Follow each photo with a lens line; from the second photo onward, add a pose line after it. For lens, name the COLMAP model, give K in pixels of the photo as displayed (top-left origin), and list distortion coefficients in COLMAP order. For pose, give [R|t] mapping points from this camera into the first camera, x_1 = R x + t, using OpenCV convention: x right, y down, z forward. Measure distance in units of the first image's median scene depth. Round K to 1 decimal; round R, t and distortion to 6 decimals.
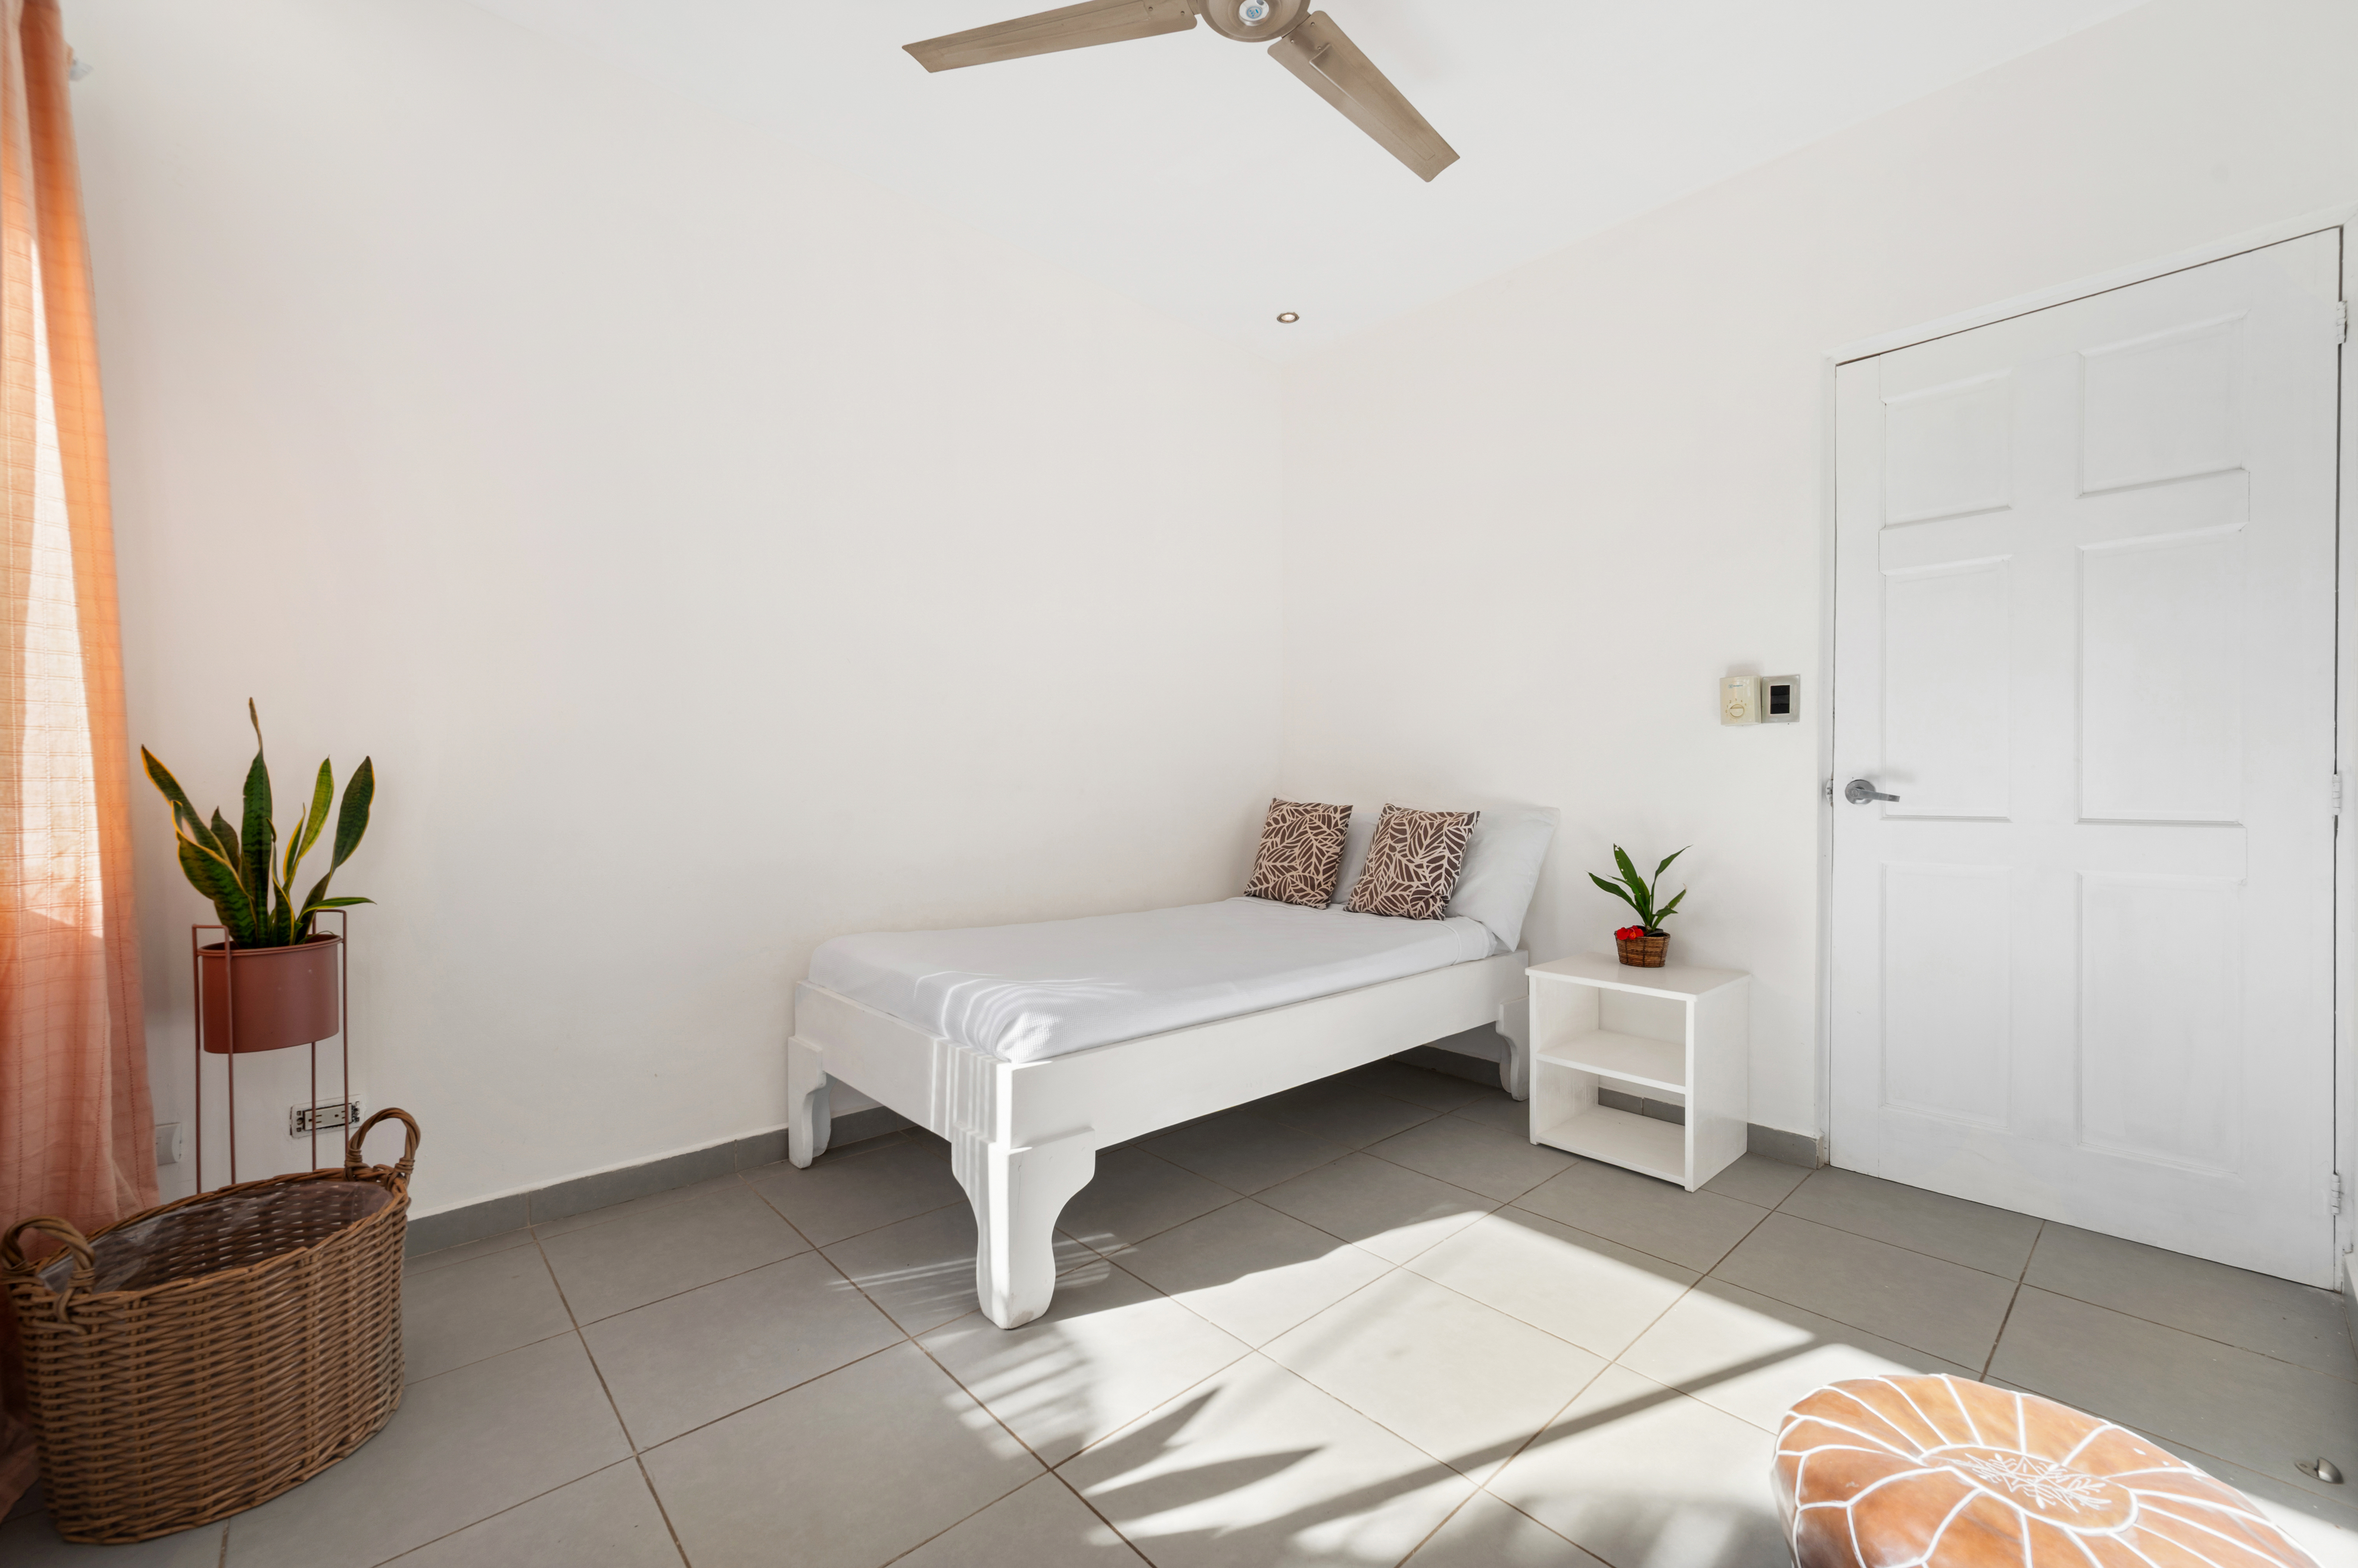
lens RADIAL K [[947.3, 0, 1179.0], [0, 947.3, 784.0], [0, 0, 1]] dist [-0.000757, -0.000096]
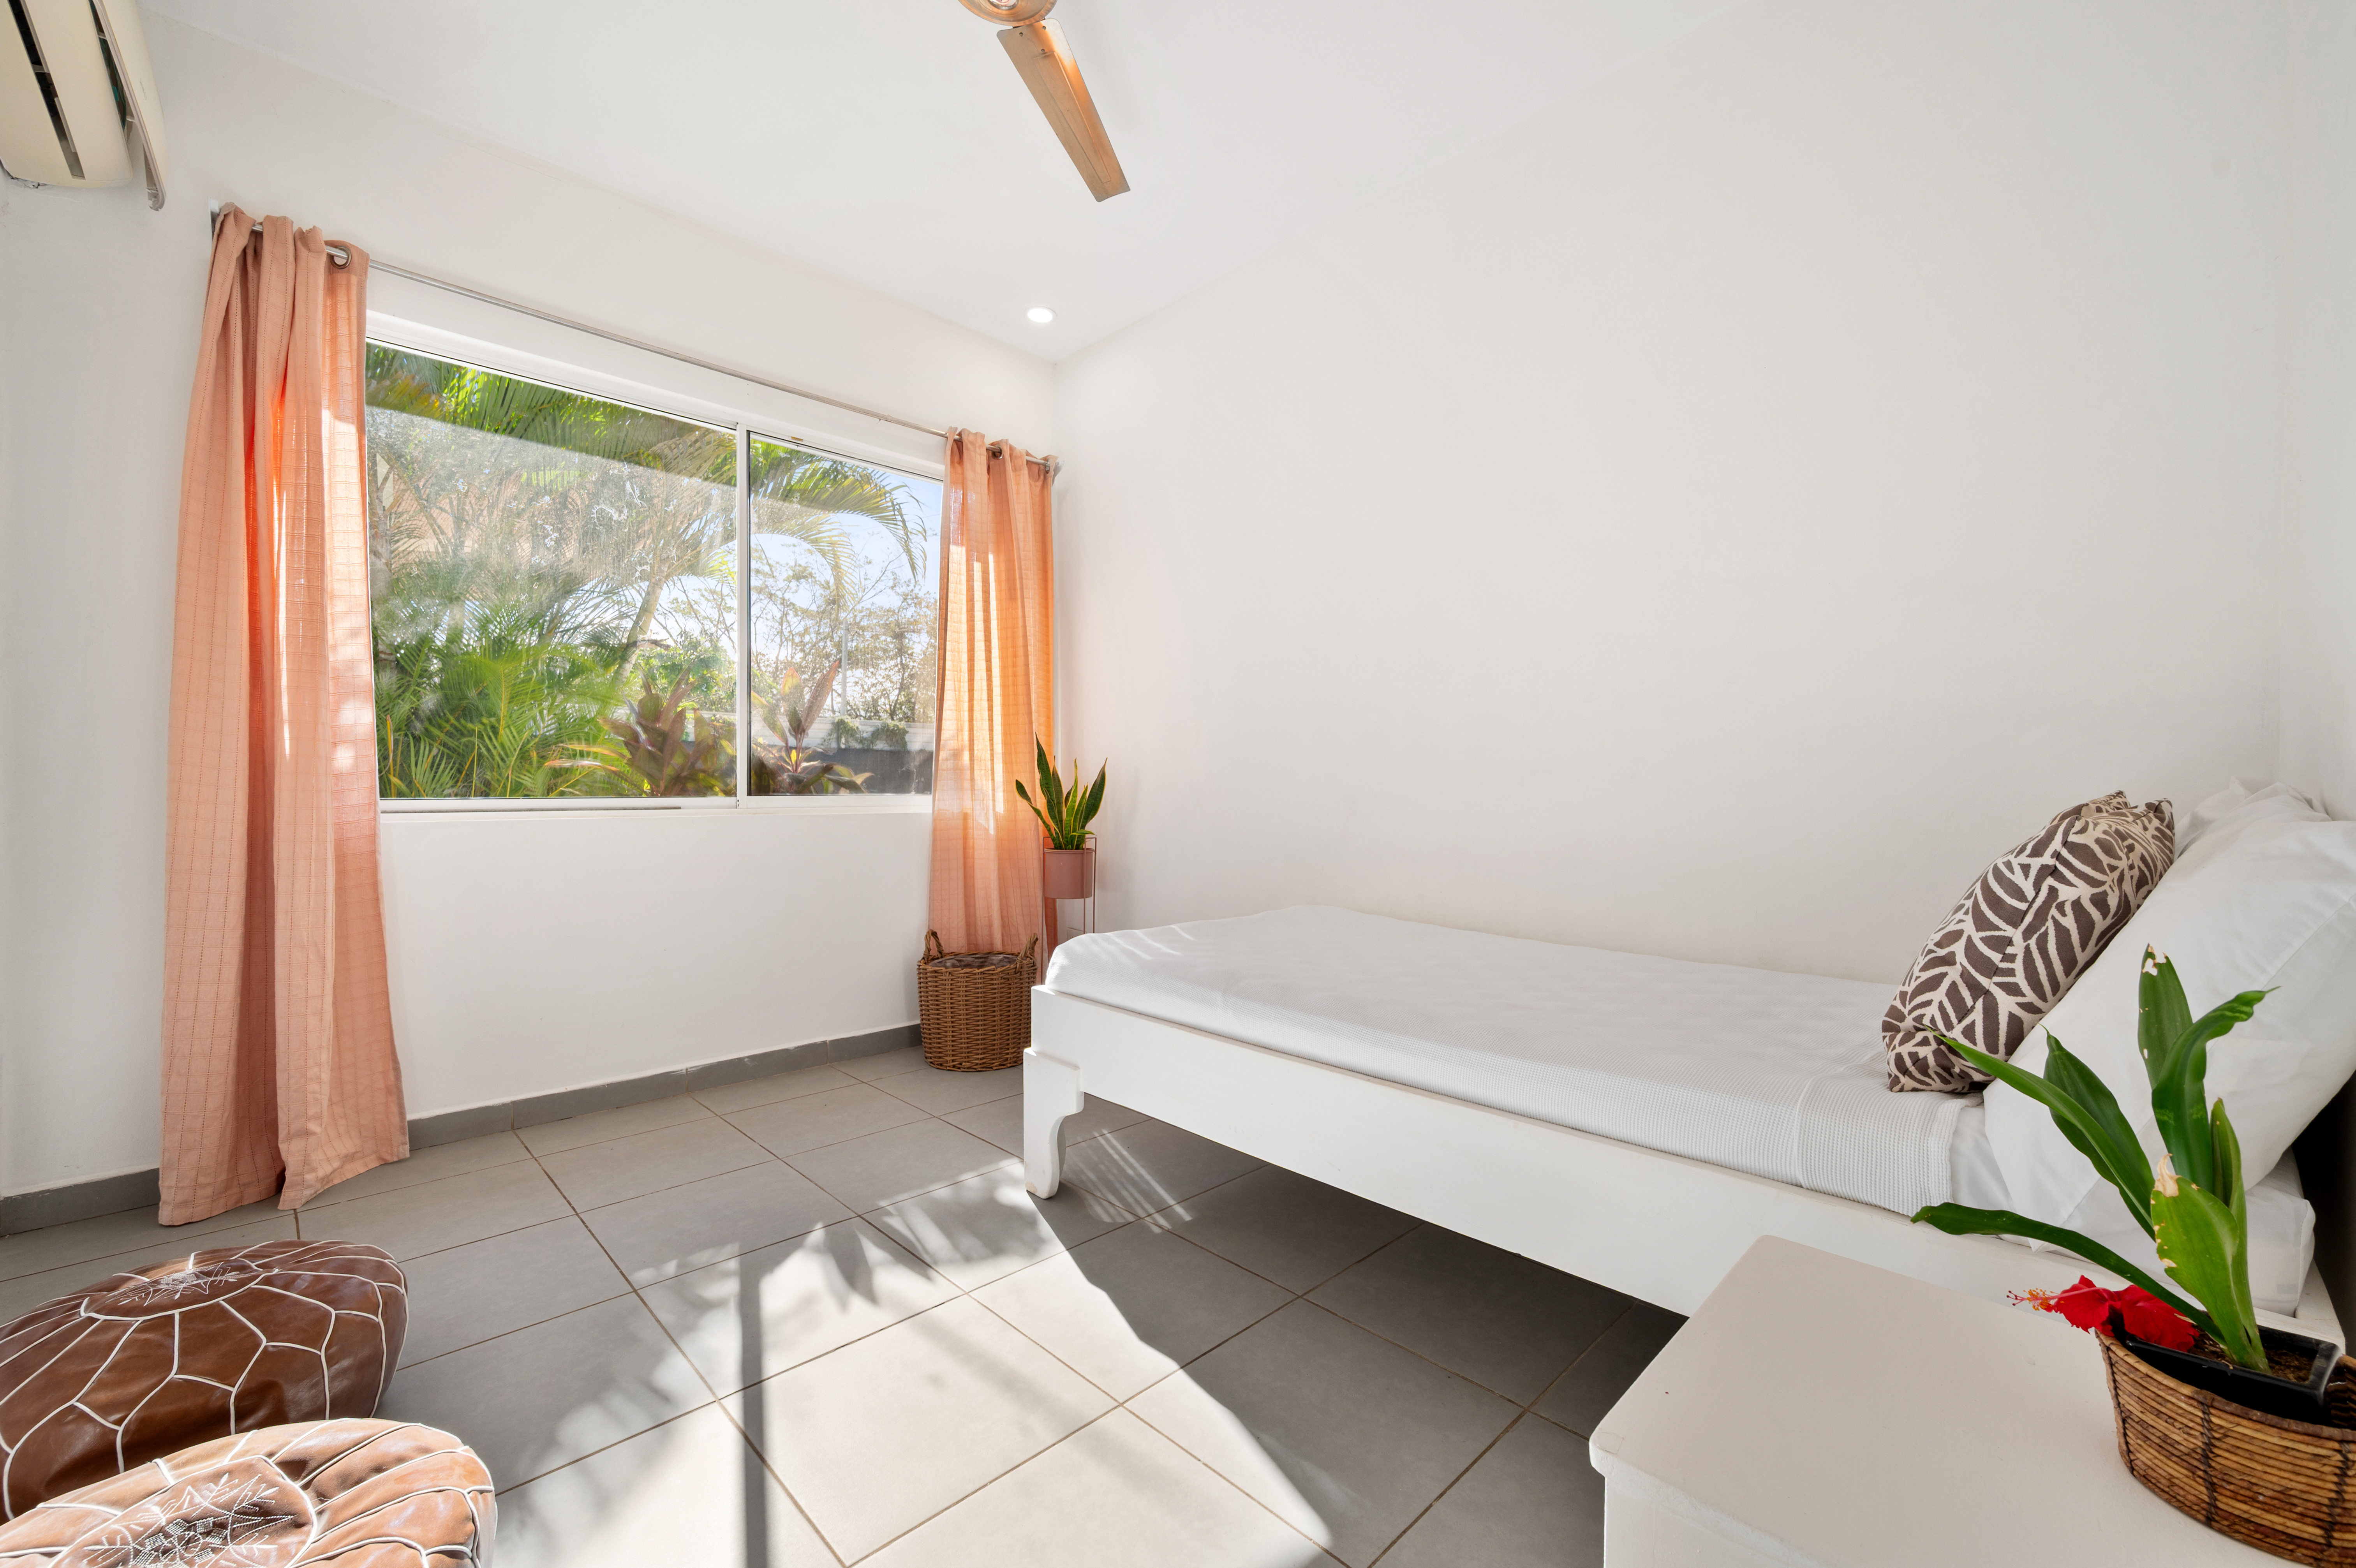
lens RADIAL K [[946.6, 0, 1178.0], [0, 946.6, 784.0], [0, 0, 1]] dist [-0.000757, -0.000096]
pose [[0.041699, -0.000675, -0.999130, 0.927192], [-0.002745, 0.999996, -0.000790, 0.025181], [0.999126, 0.002776, 0.041697, 0.965106]]
